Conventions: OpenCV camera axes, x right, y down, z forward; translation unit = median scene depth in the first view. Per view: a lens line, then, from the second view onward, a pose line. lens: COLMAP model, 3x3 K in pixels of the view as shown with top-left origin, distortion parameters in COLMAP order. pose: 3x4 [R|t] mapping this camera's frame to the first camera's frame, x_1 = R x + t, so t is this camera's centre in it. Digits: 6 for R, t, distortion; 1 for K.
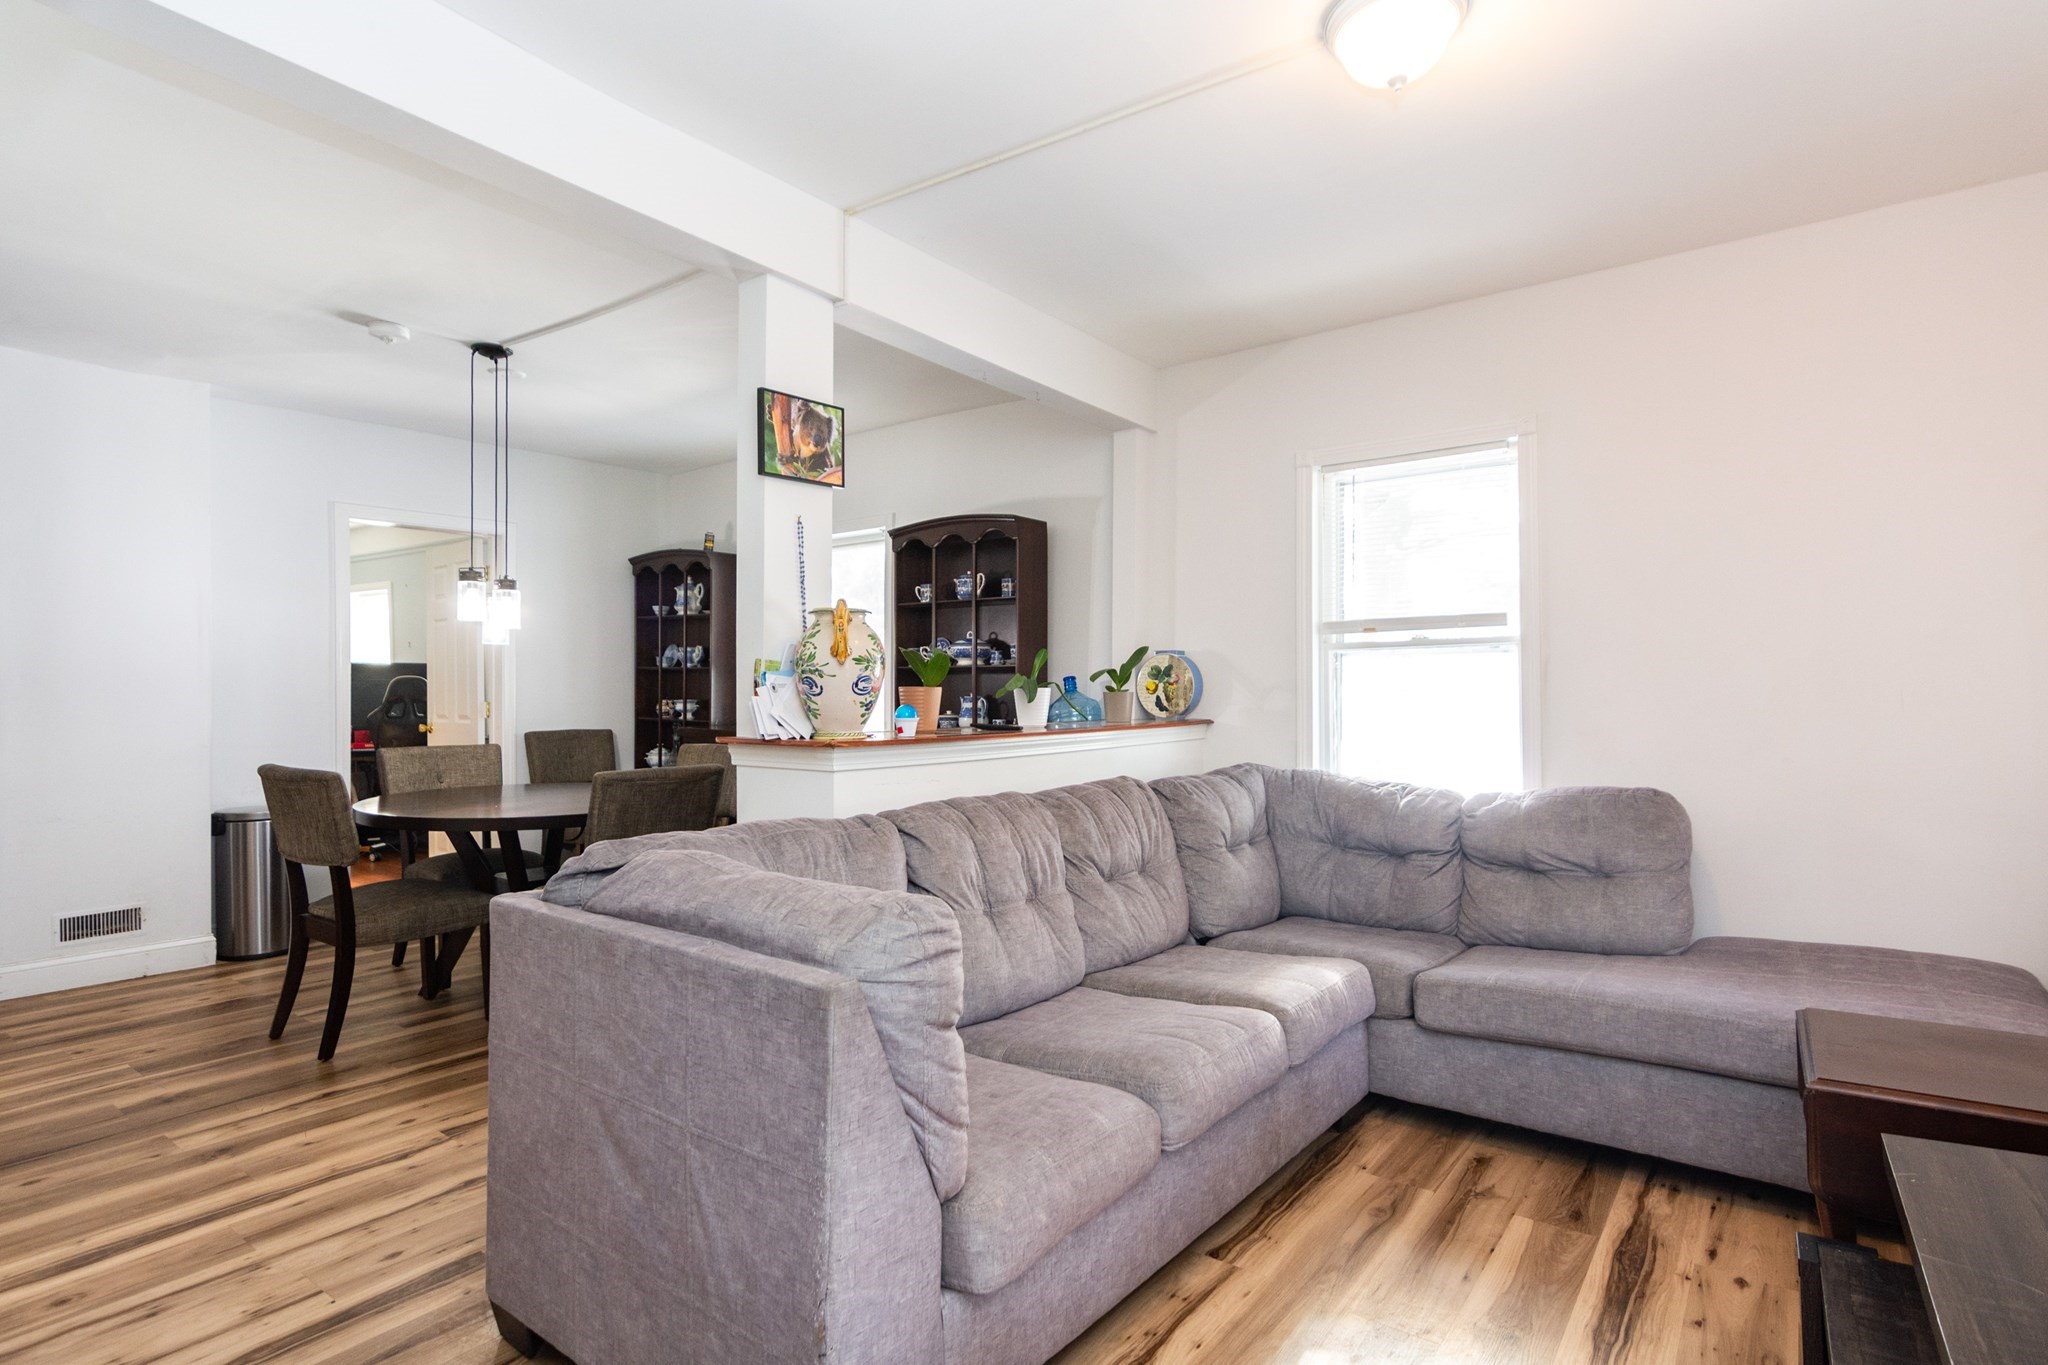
lens RADIAL K [[1032.2, 0, 992.0], [0, 1032.2, 684.0], [0, 0, 1]] dist [-0.004638, 0.004830]
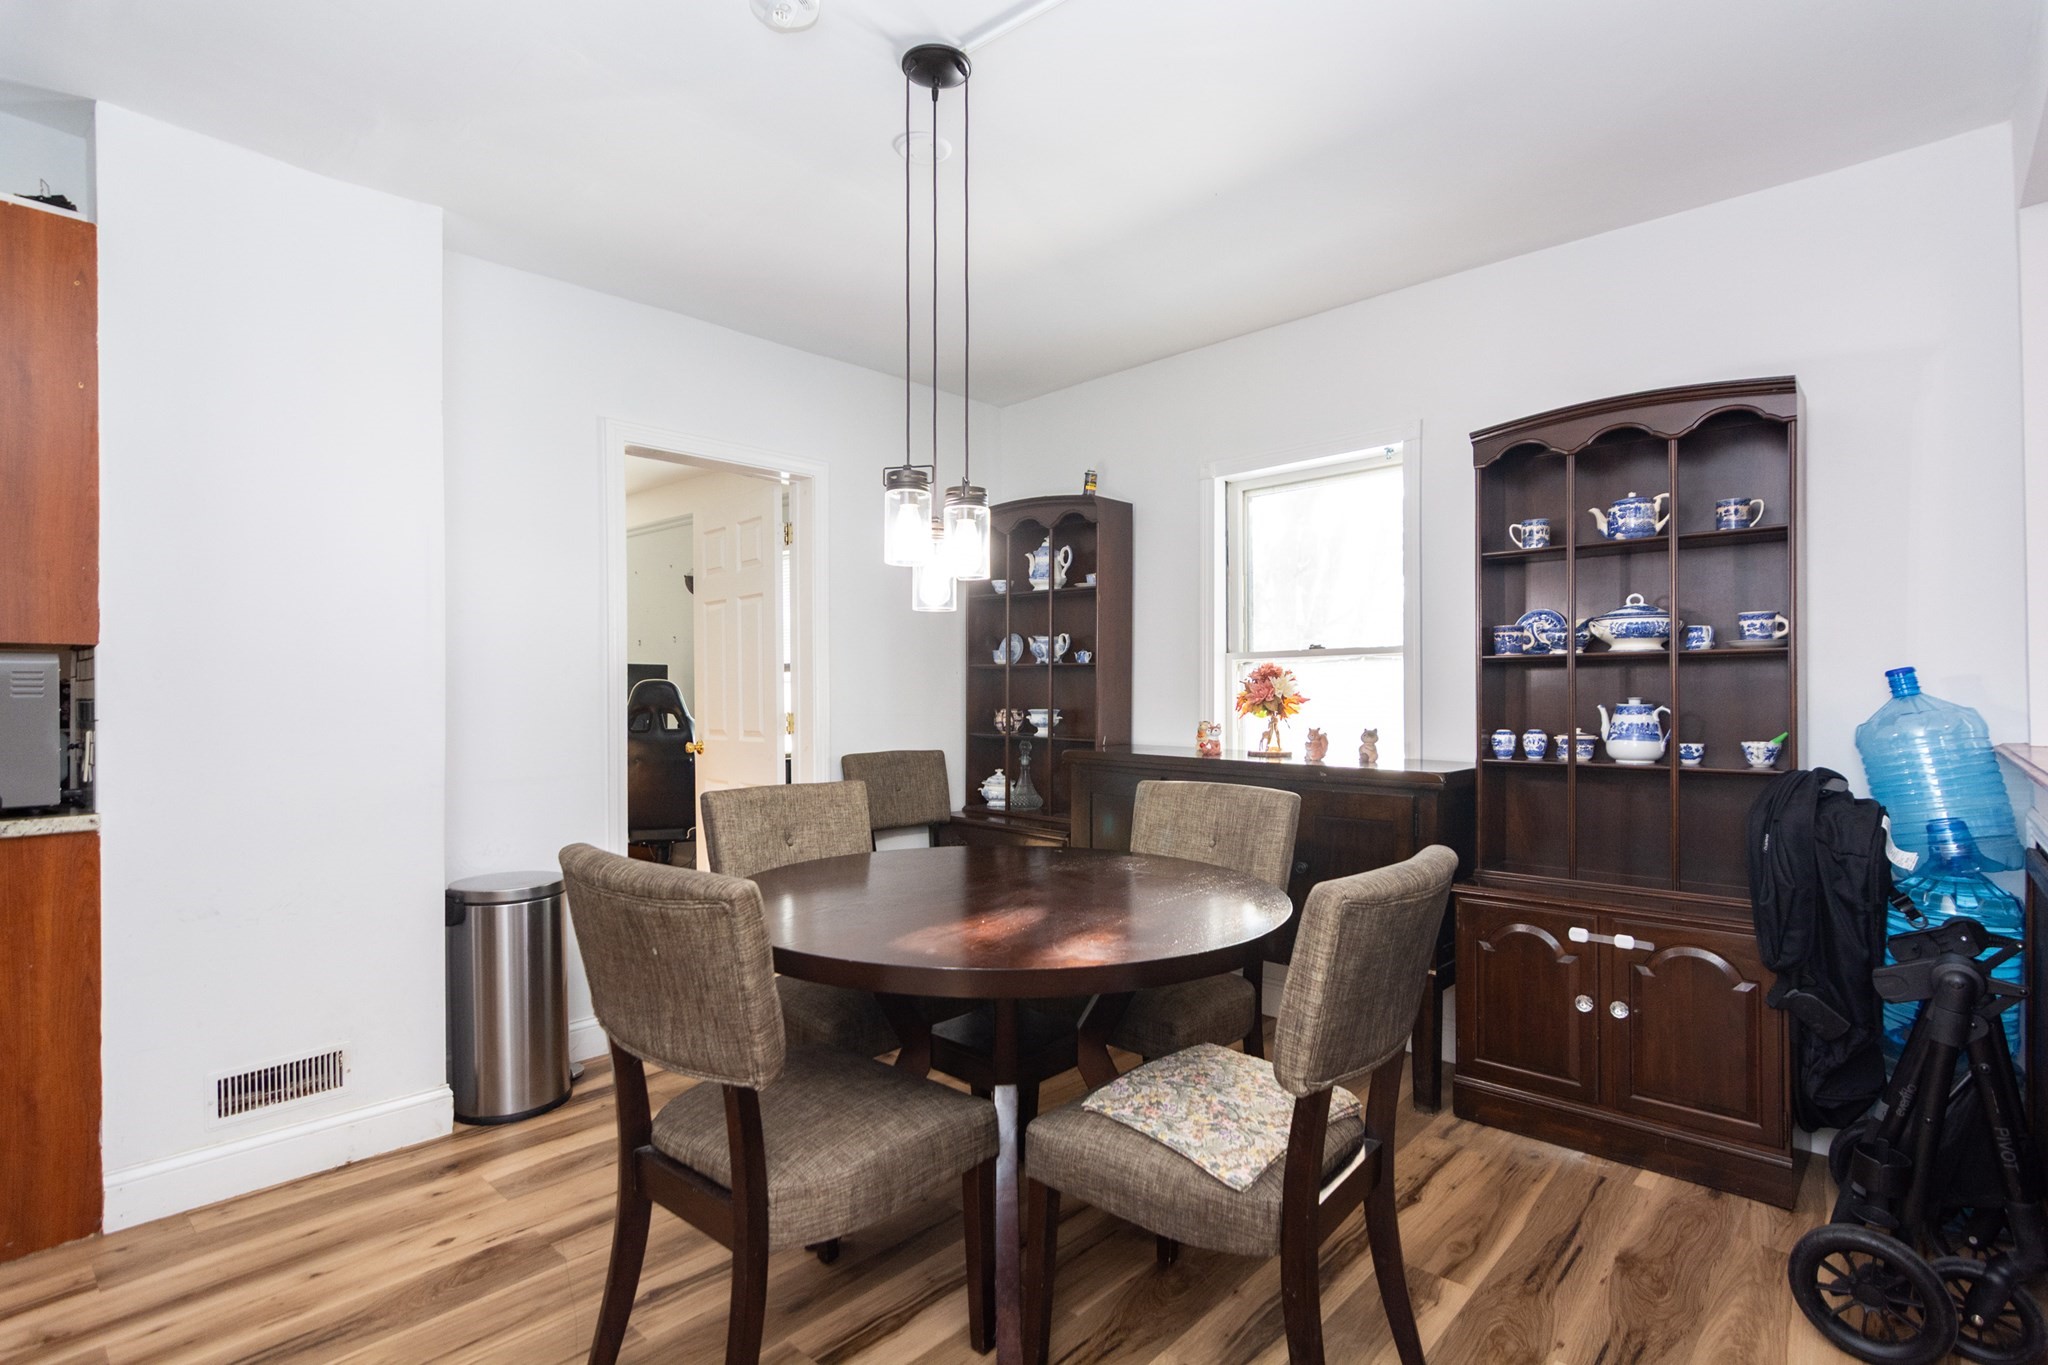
lens RADIAL K [[1032.2, 0, 1023.2], [0, 1032.2, 695.4], [0, 0, 1]] dist [-0.004638, 0.004830]
pose [[0.994074, -0.003227, -0.108655, -0.330189], [0.003712, 0.999984, 0.004266, 0.003635], [0.108640, -0.004644, 0.994070, 0.404727]]
